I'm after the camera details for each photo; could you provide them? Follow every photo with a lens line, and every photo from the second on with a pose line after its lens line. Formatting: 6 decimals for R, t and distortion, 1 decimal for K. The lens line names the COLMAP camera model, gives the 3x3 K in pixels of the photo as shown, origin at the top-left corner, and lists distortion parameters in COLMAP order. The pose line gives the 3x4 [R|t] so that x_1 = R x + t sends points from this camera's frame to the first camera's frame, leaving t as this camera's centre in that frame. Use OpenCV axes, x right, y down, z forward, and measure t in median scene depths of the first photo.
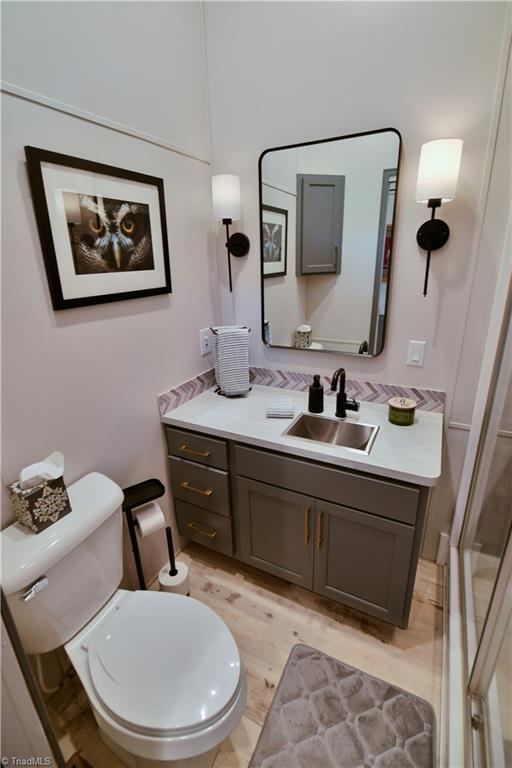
lens RADIAL K [[342.6, 0, 258.6], [0, 342.6, 368.9], [0, 0, 1]] dist [-0.008120, -0.000837]
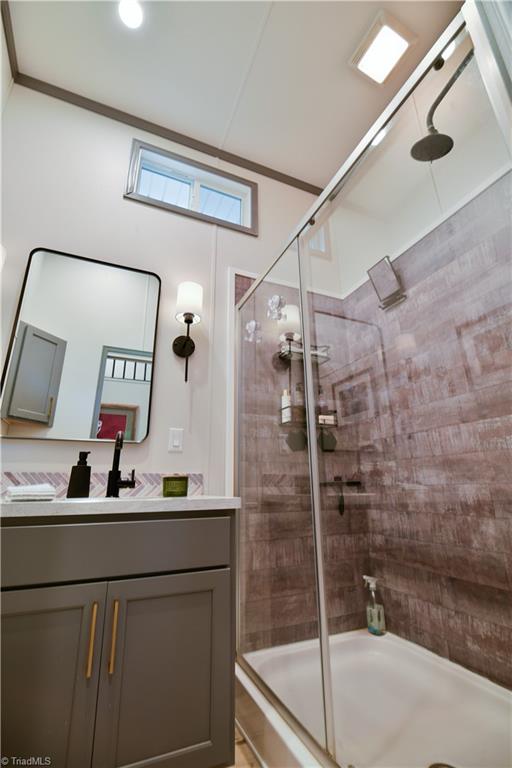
lens RADIAL K [[329.6, 0, 246.6], [0, 329.6, 387.6], [0, 0, 1]] dist [-0.009068, -0.000313]
pose [[0.637180, 0.247022, 0.730056, -0.212422], [0.226062, 0.845680, -0.483447, 0.376559], [-0.736816, 0.473081, 0.483008, 0.236427]]
